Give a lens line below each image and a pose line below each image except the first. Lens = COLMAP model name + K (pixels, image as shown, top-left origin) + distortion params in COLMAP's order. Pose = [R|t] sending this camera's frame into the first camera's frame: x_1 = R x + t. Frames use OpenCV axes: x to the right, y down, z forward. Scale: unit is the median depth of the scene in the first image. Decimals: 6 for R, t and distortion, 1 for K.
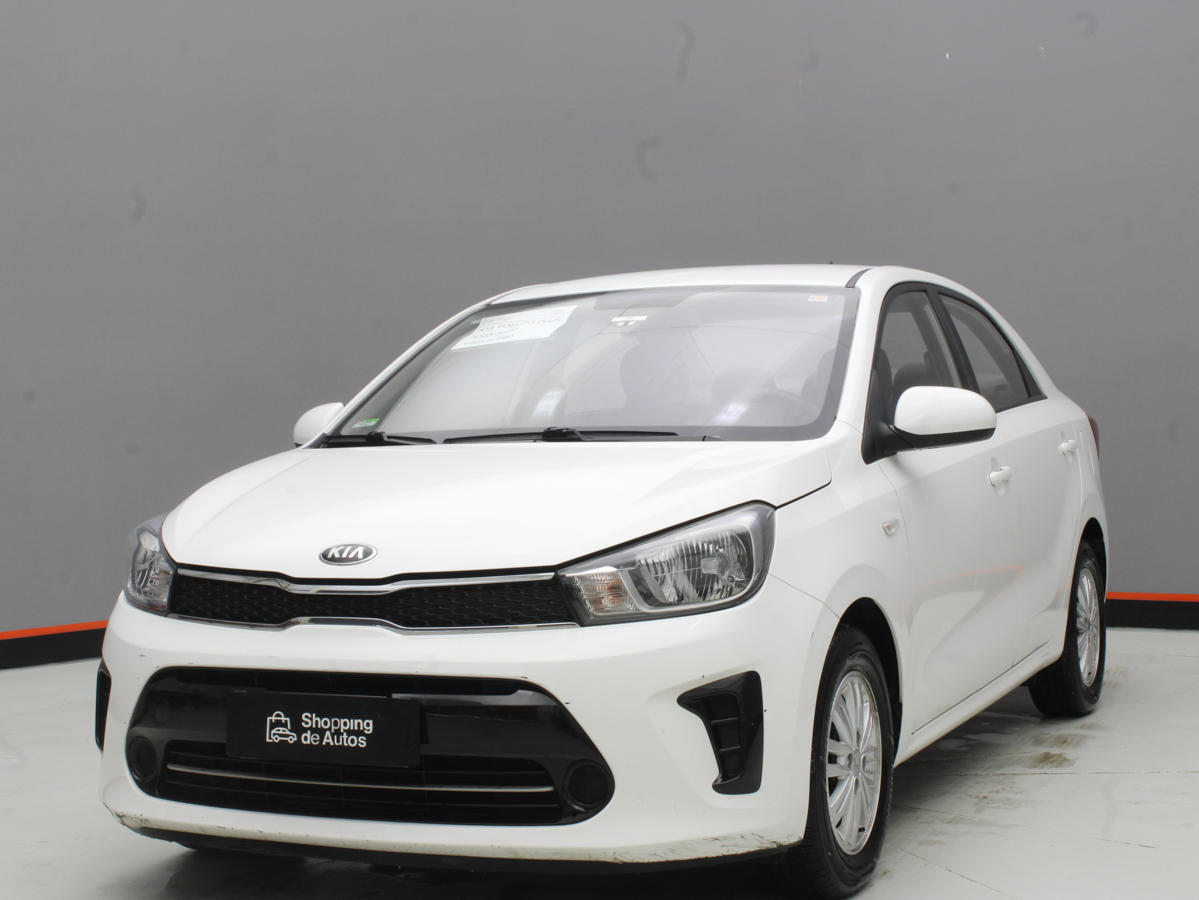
lens RADIAL K [[2029.8, 0, 601.7], [0, 2029.8, 459.0], [0, 0, 1]] dist [-0.051220, 0.000000]
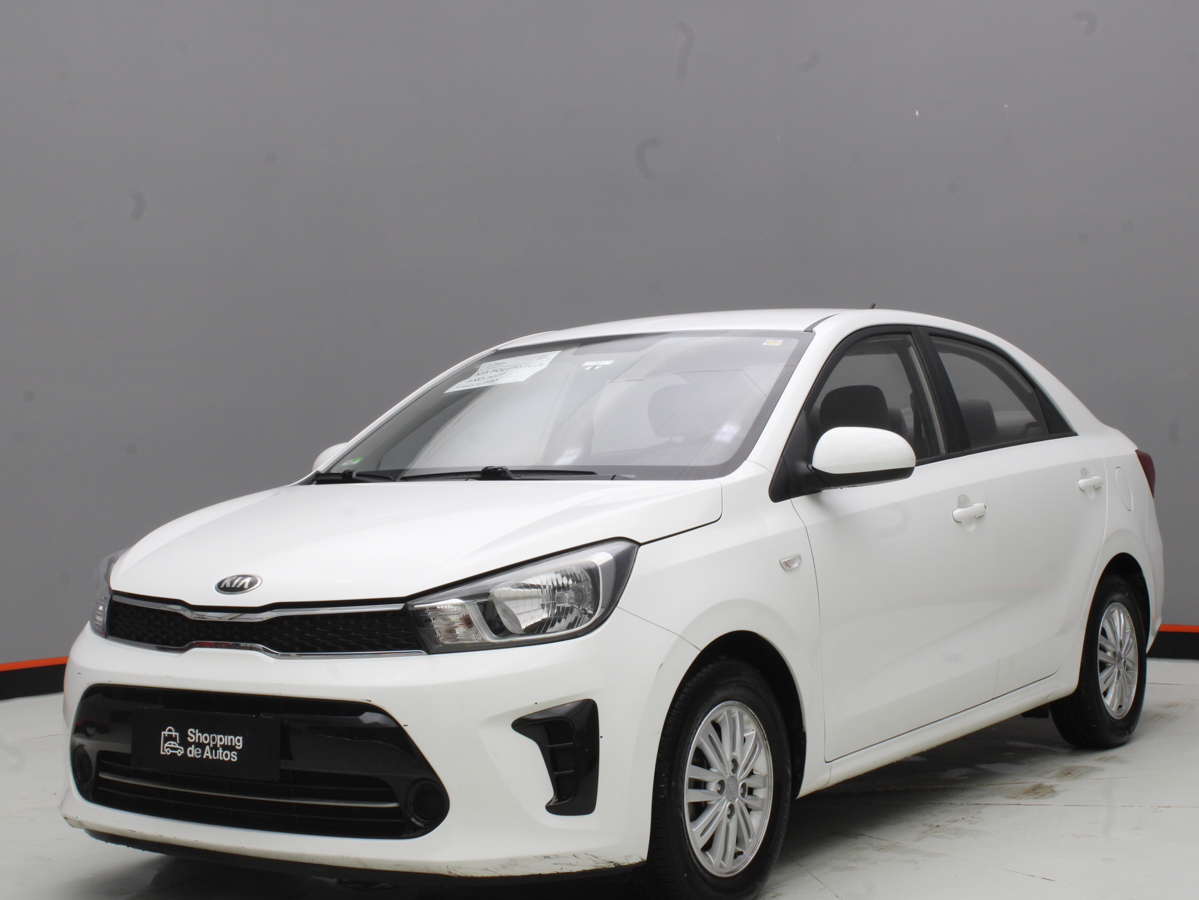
lens RADIAL K [[1943.1, 0, 601.6], [0, 1943.1, 442.3], [0, 0, 1]] dist [-0.065303, 0.000000]
pose [[0.986142, -0.001970, -0.165891, 0.246814], [-0.001845, 0.999737, -0.022844, -0.006159], [0.165892, 0.022834, 0.985880, 0.000154]]
